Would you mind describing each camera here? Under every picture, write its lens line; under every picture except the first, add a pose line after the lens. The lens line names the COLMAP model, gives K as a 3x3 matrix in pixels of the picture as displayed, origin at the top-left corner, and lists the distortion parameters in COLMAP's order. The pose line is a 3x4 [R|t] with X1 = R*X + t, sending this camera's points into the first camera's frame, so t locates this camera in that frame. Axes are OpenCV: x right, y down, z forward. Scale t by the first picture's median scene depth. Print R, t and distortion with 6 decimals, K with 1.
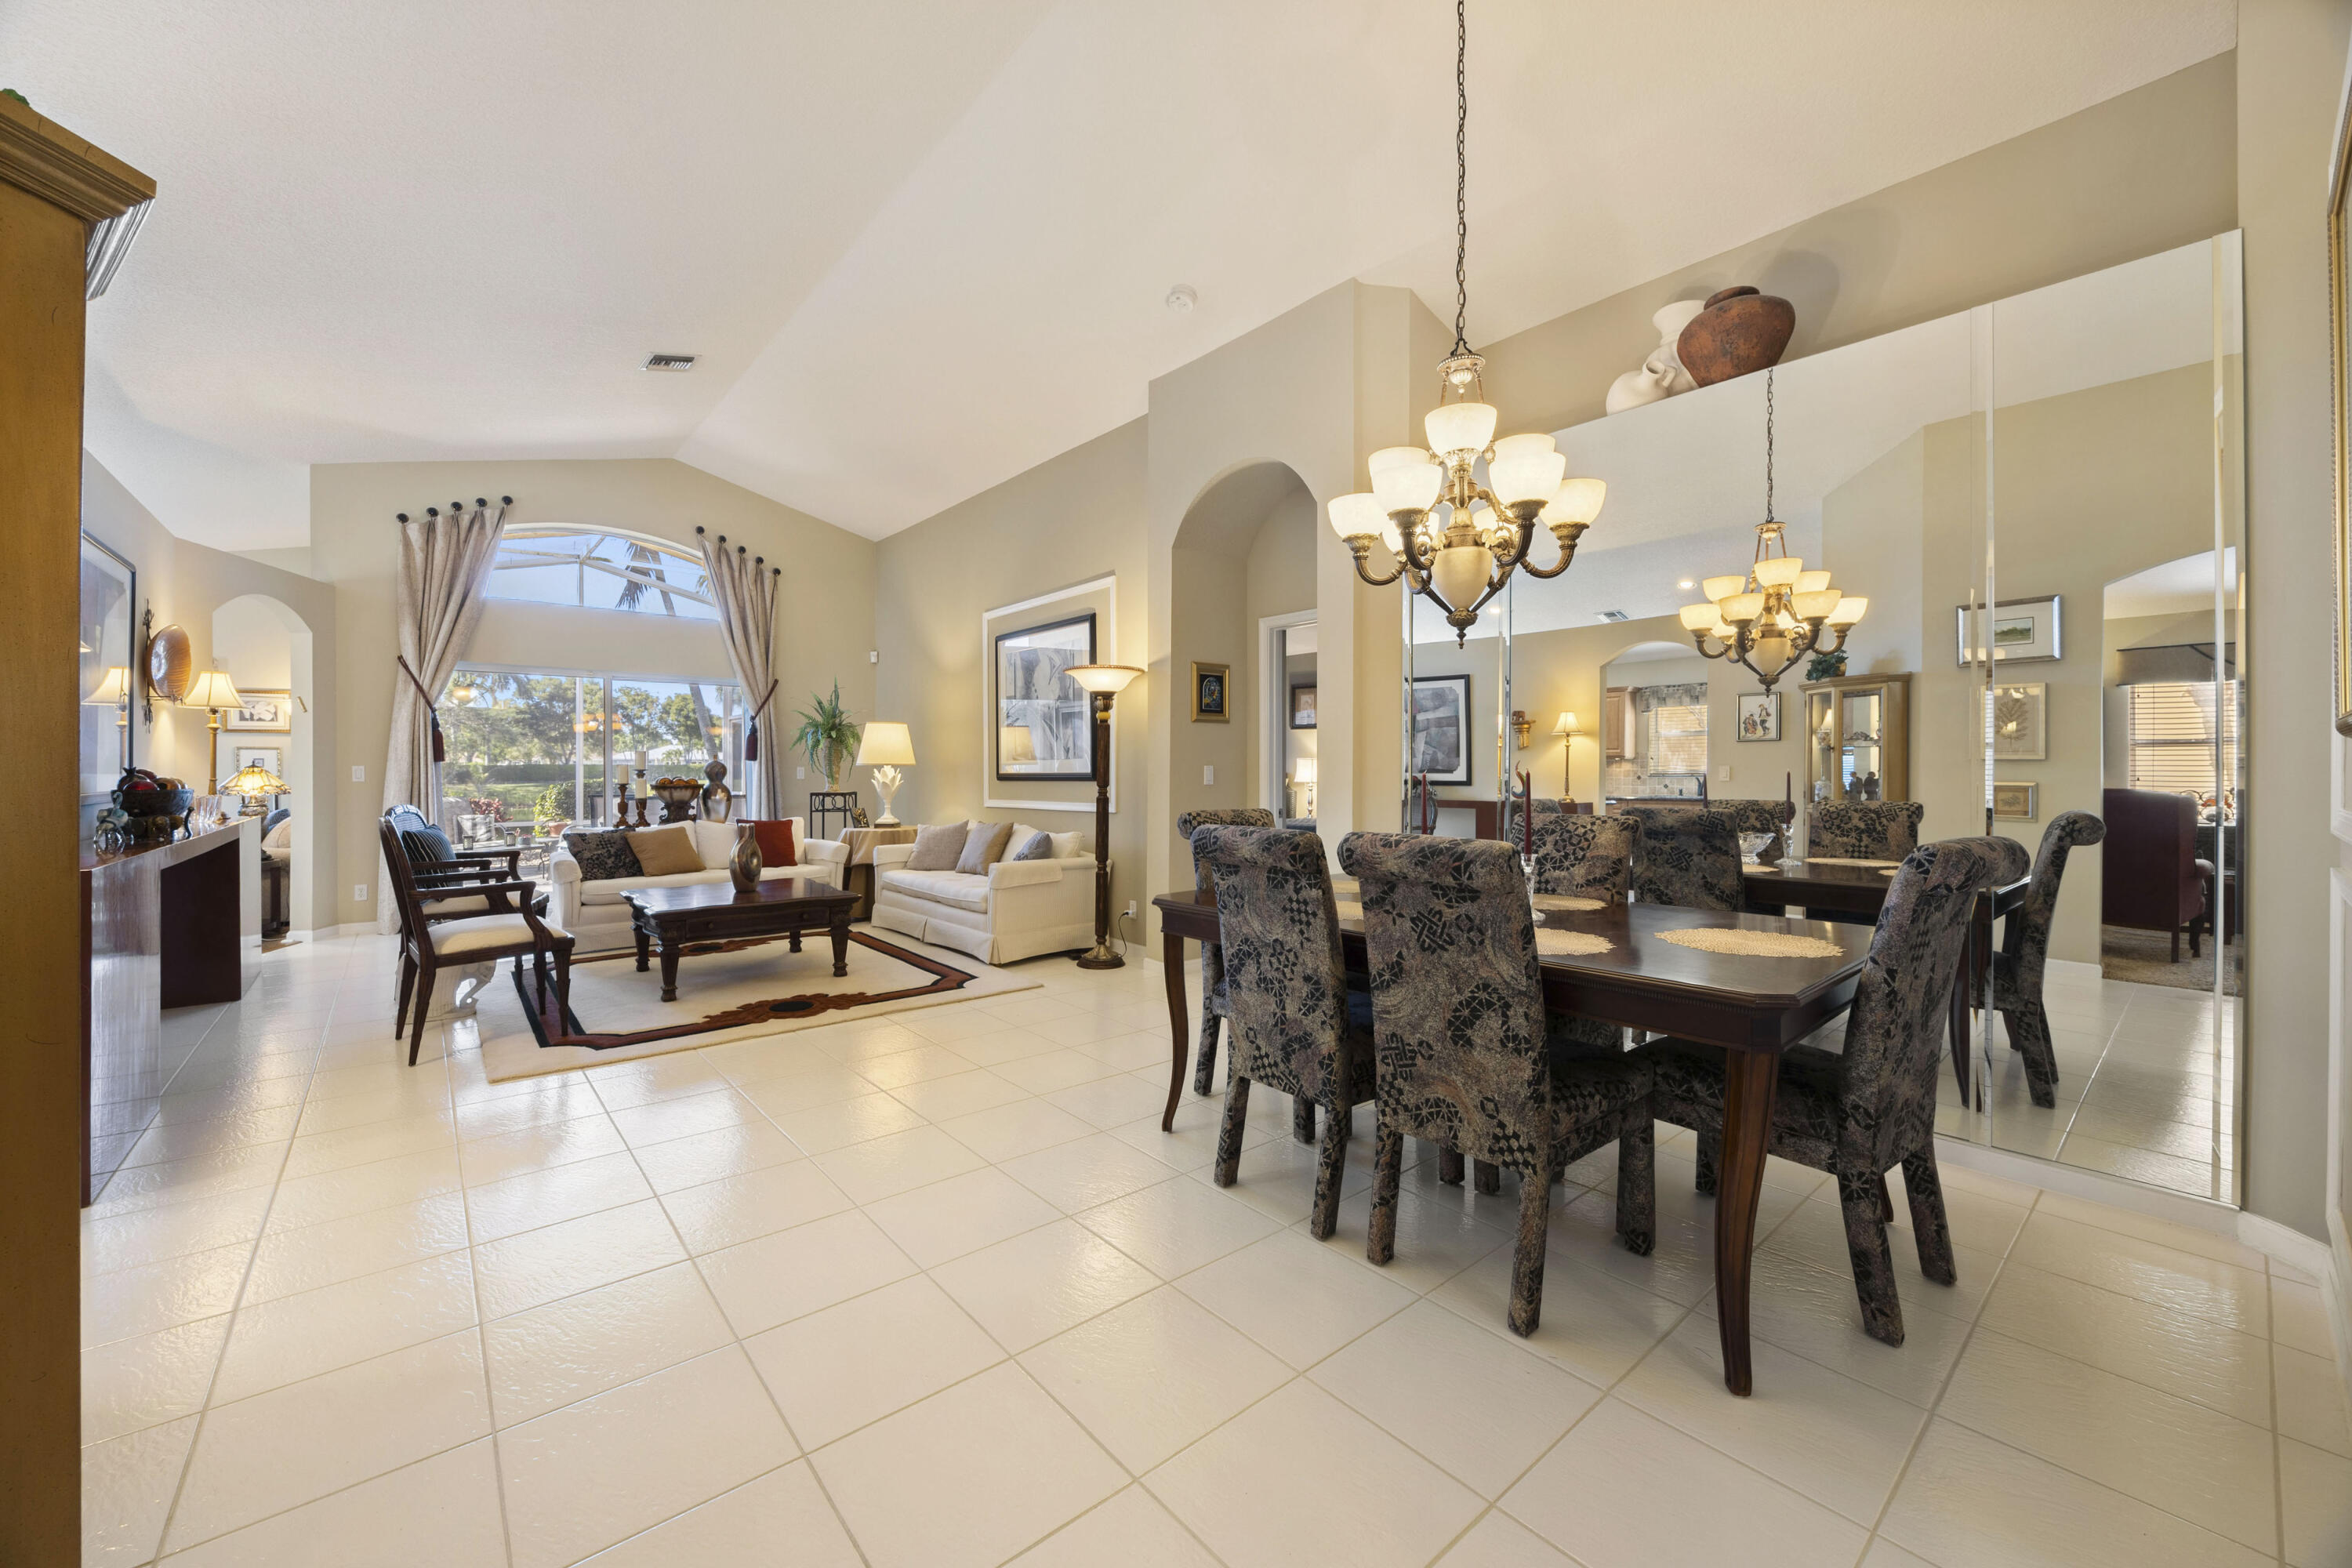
lens RADIAL K [[898.2, 0, 1170.1], [0, 898.2, 780.9], [0, 0, 1]] dist [-0.001011, -0.000005]
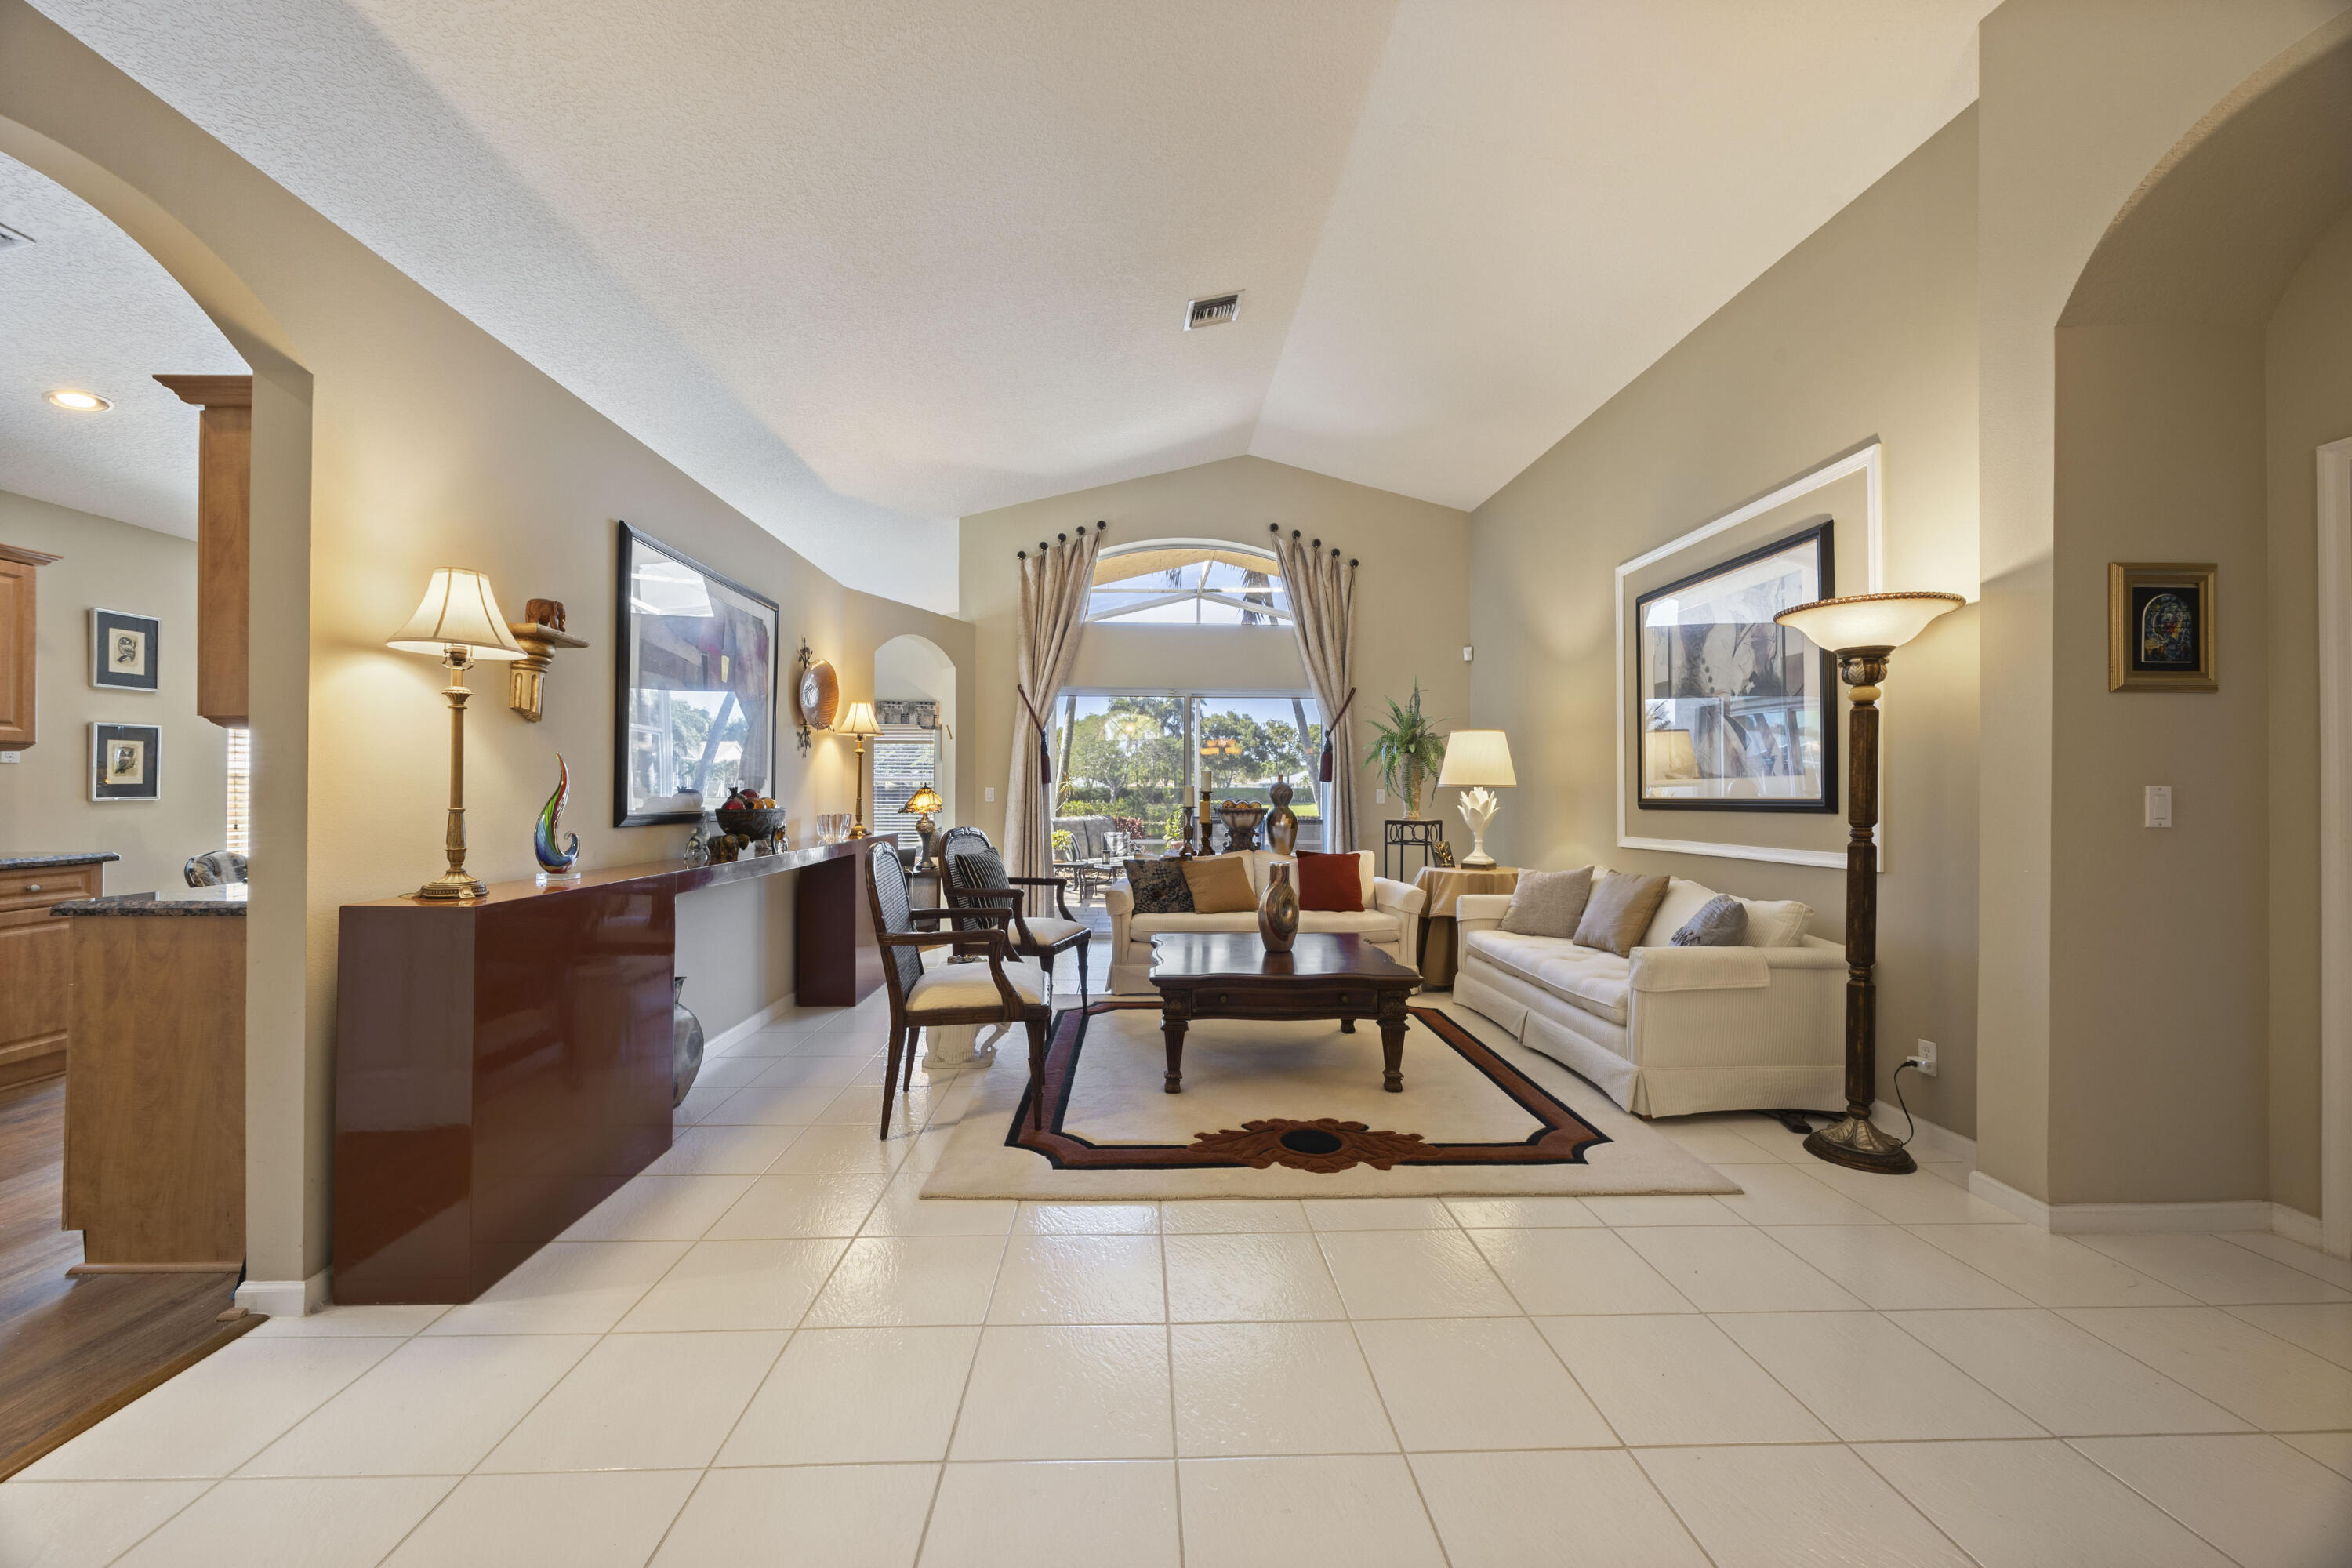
lens RADIAL K [[898.2, 0, 1170.1], [0, 898.2, 780.9], [0, 0, 1]] dist [-0.001011, -0.000005]
pose [[0.788899, -0.004819, -0.614503, -0.058800], [-0.011212, 0.999690, -0.022234, -0.002909], [0.614420, 0.024430, 0.788601, 0.262987]]
